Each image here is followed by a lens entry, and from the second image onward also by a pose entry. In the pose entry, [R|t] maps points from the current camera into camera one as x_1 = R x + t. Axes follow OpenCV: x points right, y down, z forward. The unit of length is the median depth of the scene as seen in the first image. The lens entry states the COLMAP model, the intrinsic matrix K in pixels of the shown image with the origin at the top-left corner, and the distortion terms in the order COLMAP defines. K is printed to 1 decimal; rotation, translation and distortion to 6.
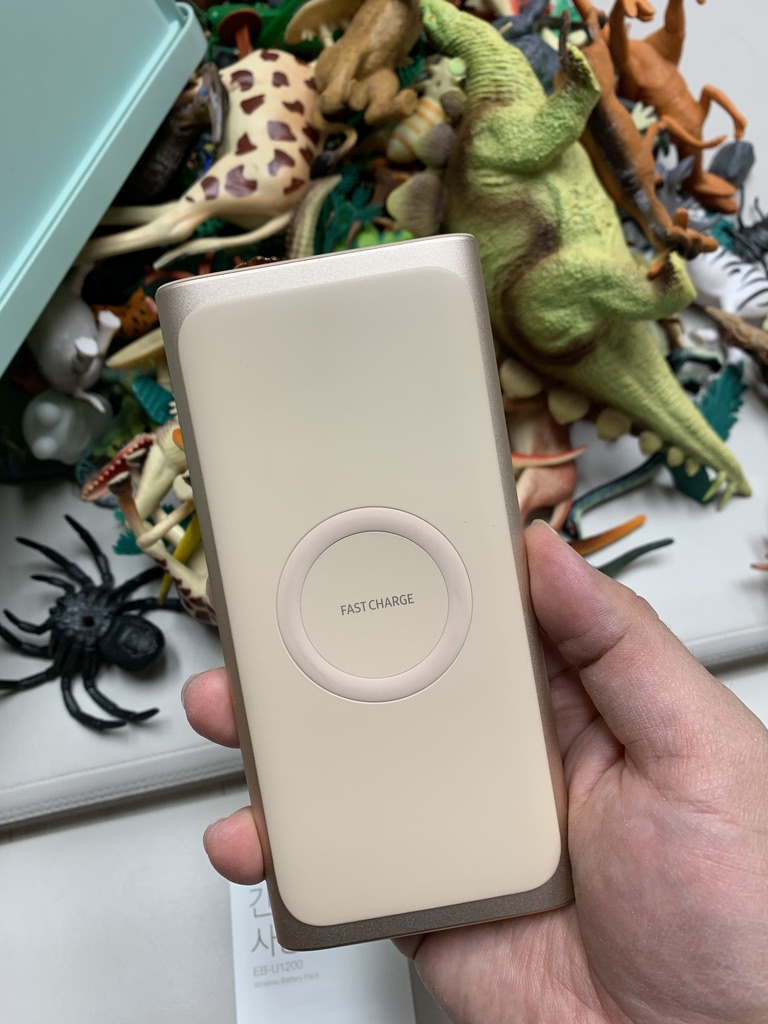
lens RADIAL K [[777.4, 0, 394.8], [0, 777.4, 513.6], [0, 0, 1]] dist [0.000399, 0.004550]
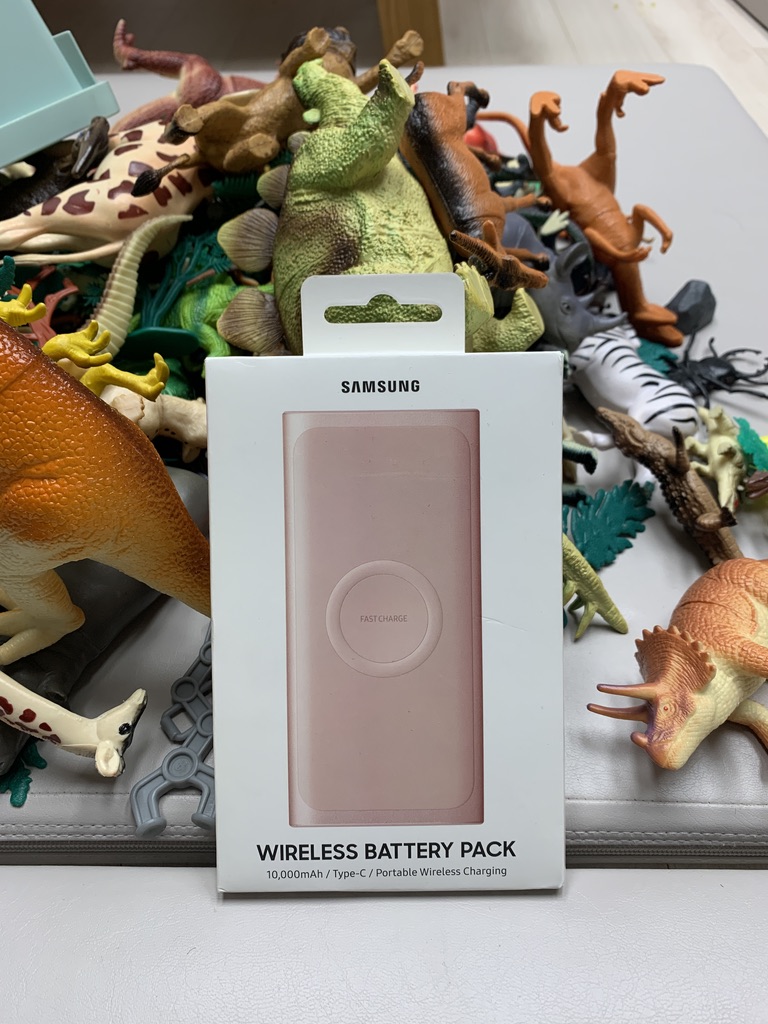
lens RADIAL K [[781.7, 0, 384.0], [0, 781.7, 512.0], [0, 0, 1]] dist [0.023487, -0.001742]
pose [[0.972855, 0.135647, -0.187489, 0.428800], [-0.188993, 0.933265, -0.305446, 0.171988], [0.133545, 0.332589, 0.933569, 0.271354]]
